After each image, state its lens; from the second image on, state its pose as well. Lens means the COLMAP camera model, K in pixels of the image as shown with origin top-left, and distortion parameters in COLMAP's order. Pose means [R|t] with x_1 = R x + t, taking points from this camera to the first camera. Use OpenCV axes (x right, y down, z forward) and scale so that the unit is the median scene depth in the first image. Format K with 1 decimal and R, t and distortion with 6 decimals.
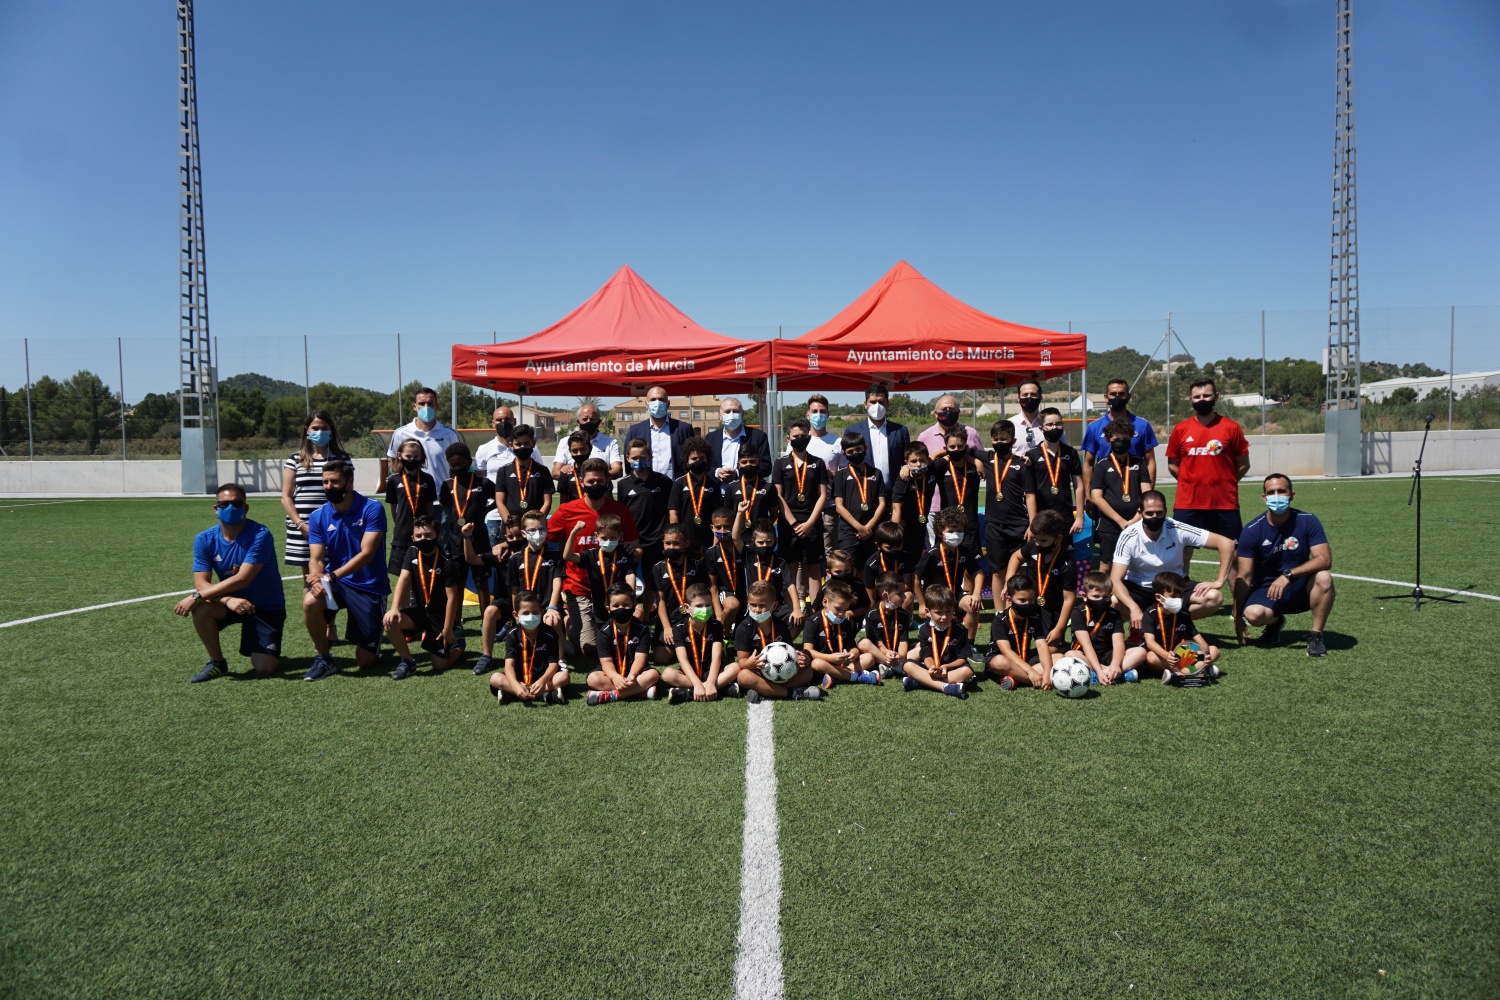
lens RADIAL K [[1037.6, 0, 750.0], [0, 1037.6, 500.0], [0, 0, 1]] dist [0.009296, 0.037155]
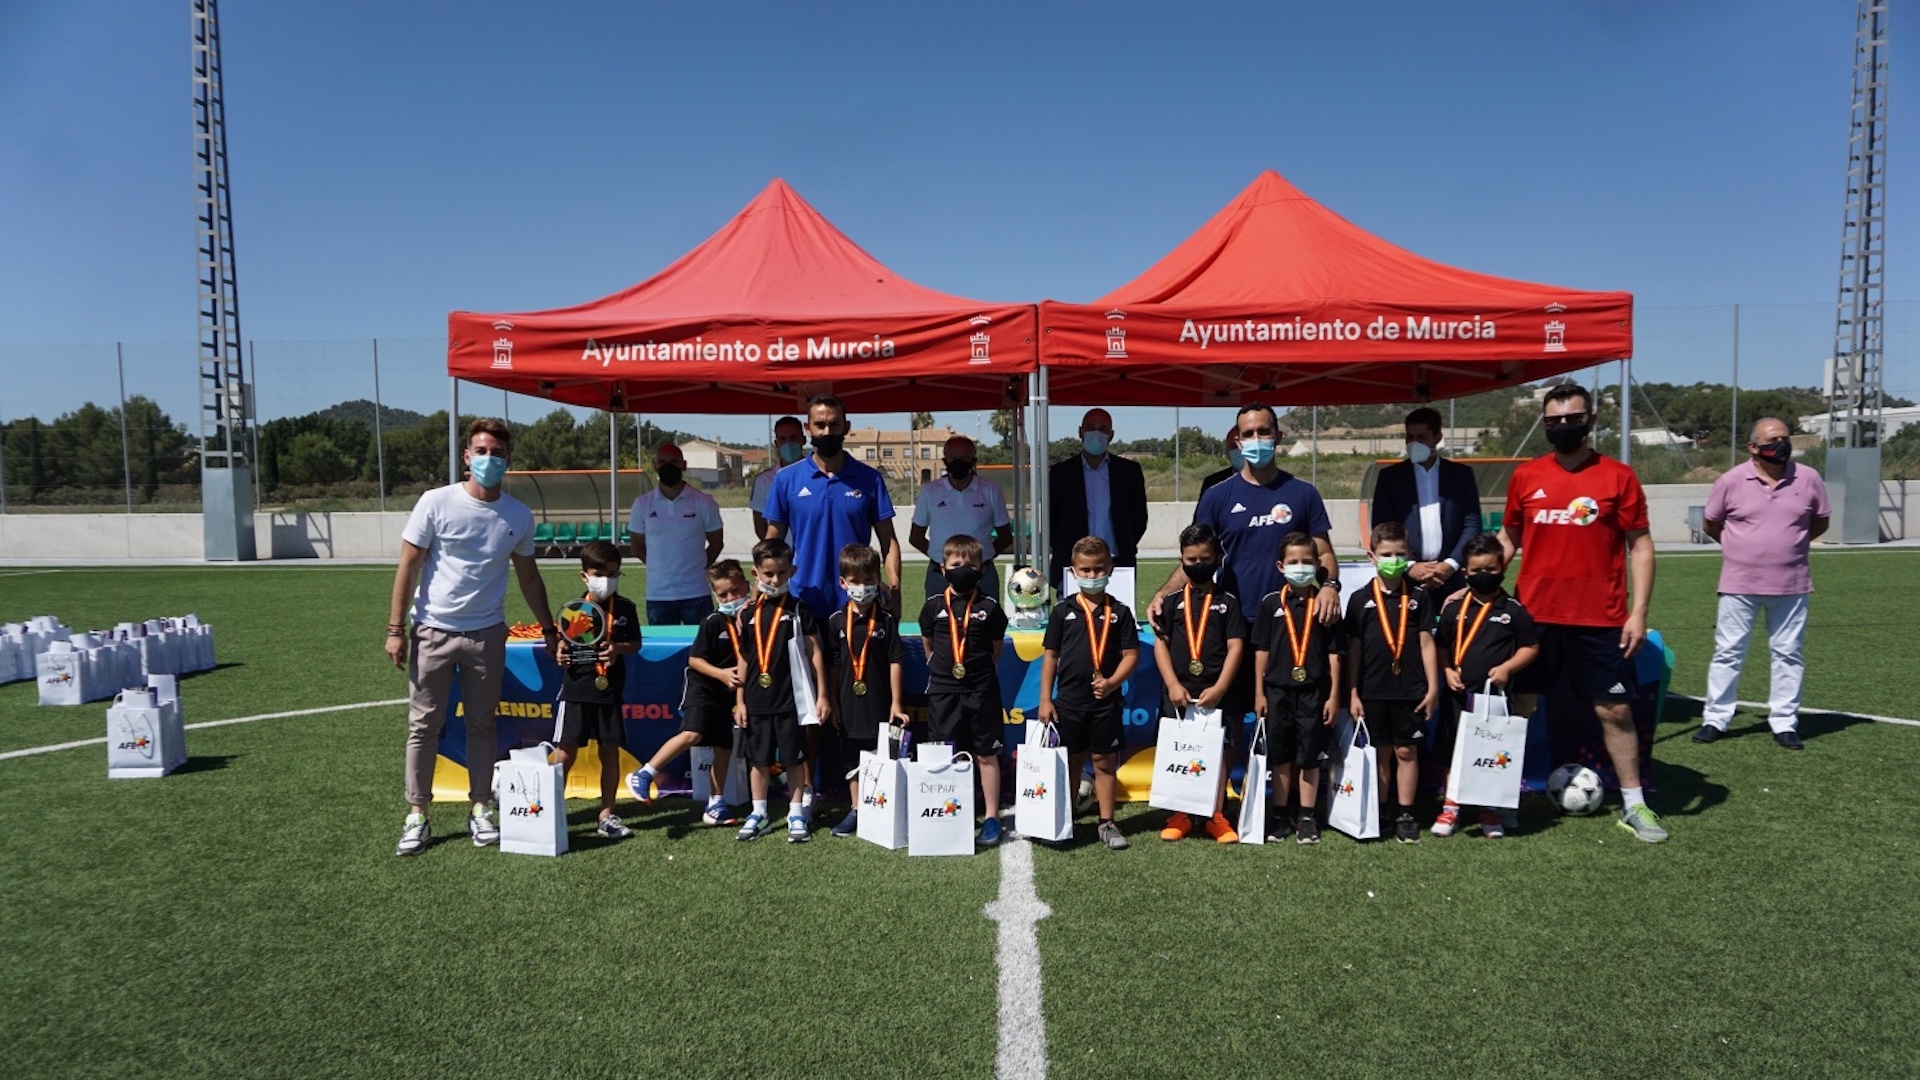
lens RADIAL K [[1321.0, 0, 955.8], [0, 1321.0, 599.6], [0, 0, 1]] dist [-0.026067, 0.032661]
pose [[0.999533, 0.006197, -0.029939, -0.000481], [-0.005350, 0.999585, 0.028310, -0.018088], [0.030102, -0.028137, 0.999151, 0.288714]]
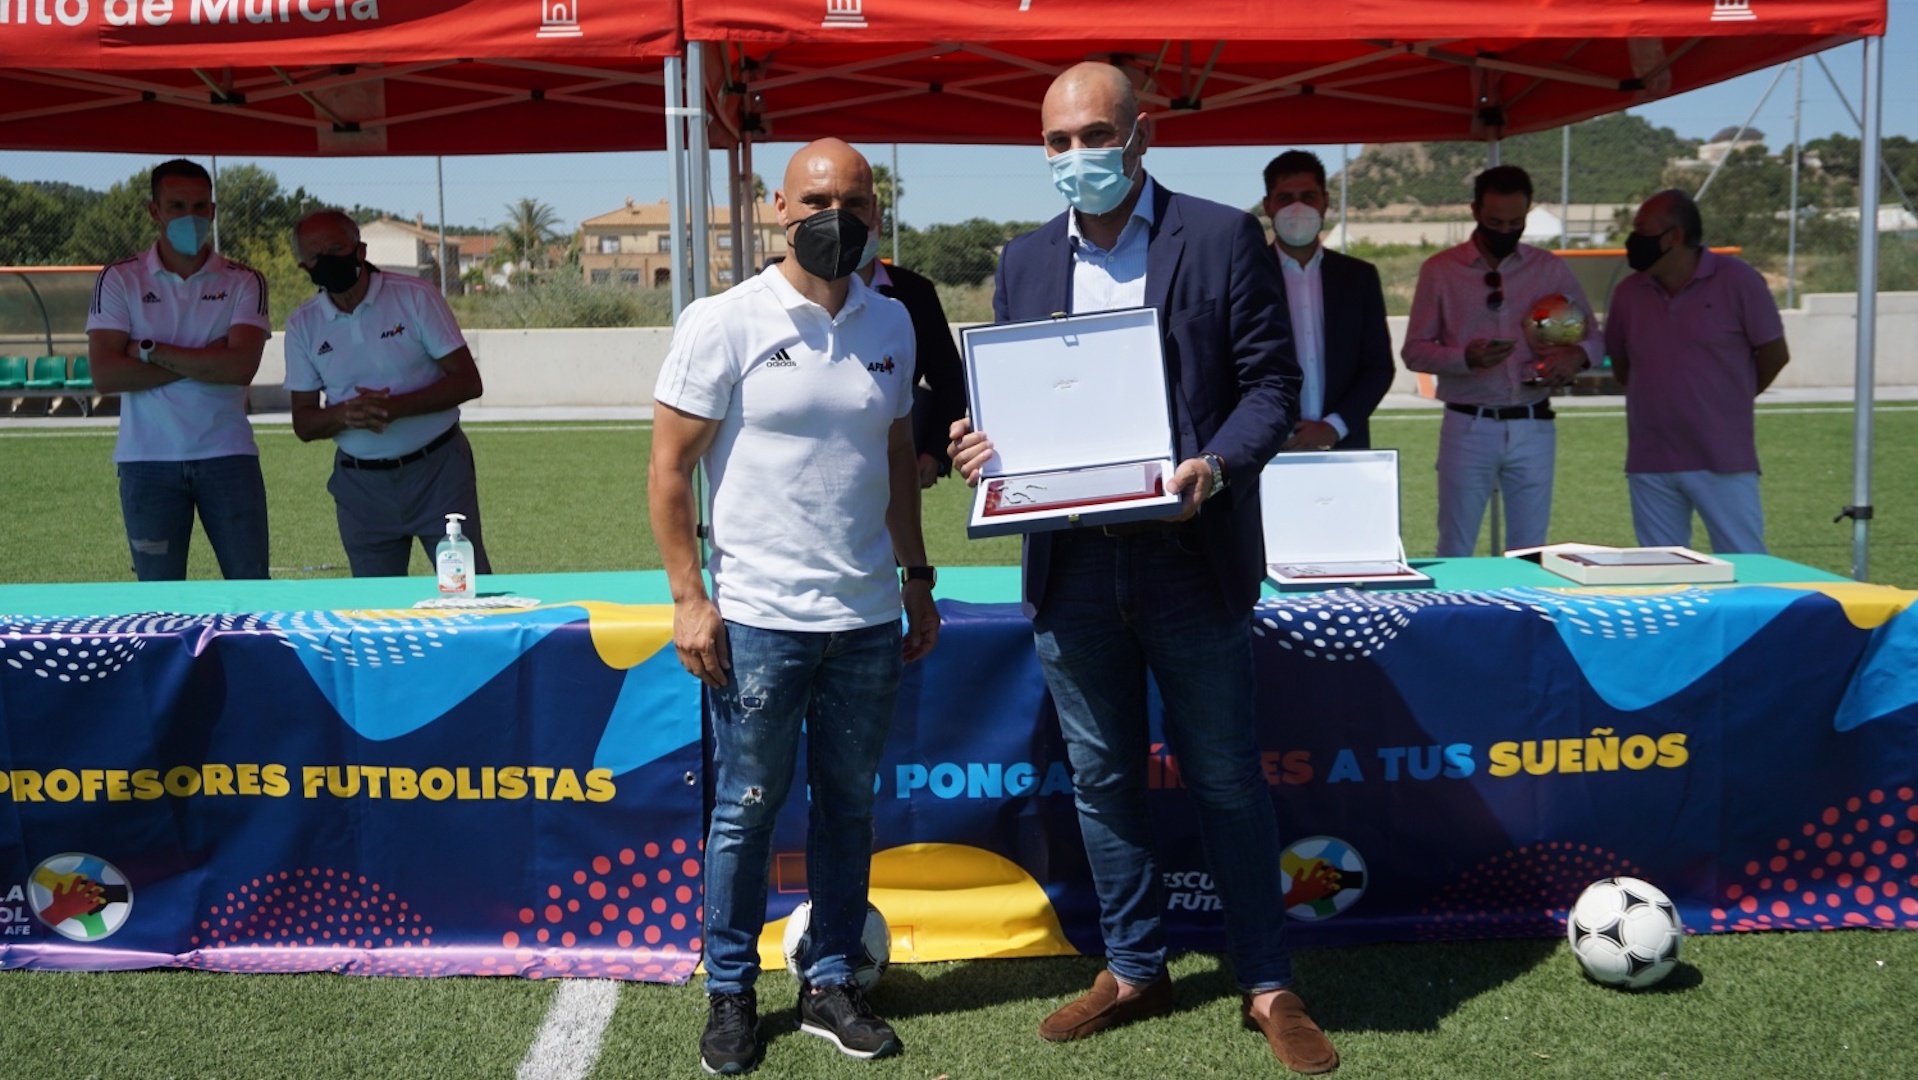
lens RADIAL K [[2044.1, 0, 959.0], [0, 2044.1, 540.0], [0, 0, 1]] dist [0.037746, -0.030900]
pose [[0.999227, -0.000363, 0.039317, 0.063423], [-0.002032, 0.998144, 0.060862, -0.026744], [-0.039266, -0.060895, 0.997372, 0.440807]]
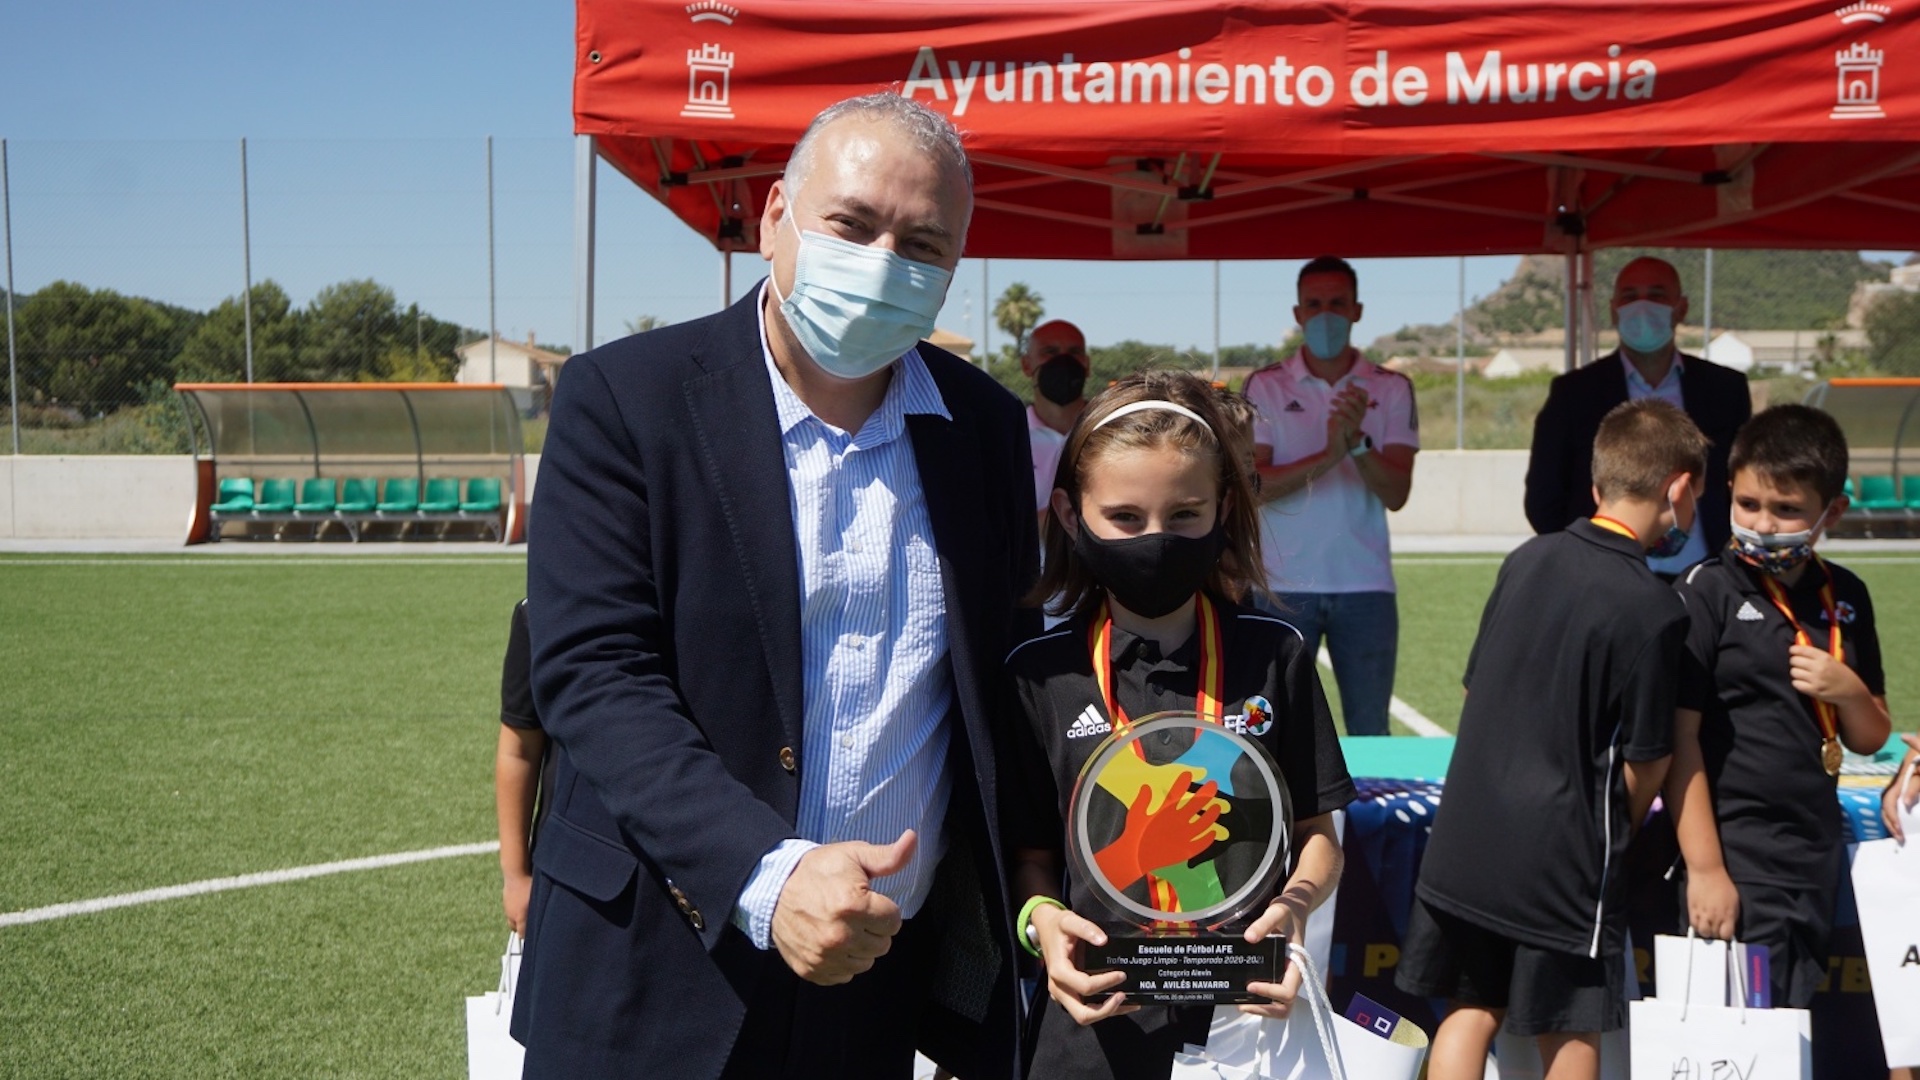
lens RADIAL K [[2191.4, 0, 960.0], [0, 2191.4, 540.0], [0, 0, 1]] dist [0.089405, -0.271646]
pose [[0.999909, 0.013232, -0.002475, -0.183657], [-0.013243, 0.999903, -0.004250, -0.024344], [0.002418, 0.004283, 0.999988, 0.478550]]
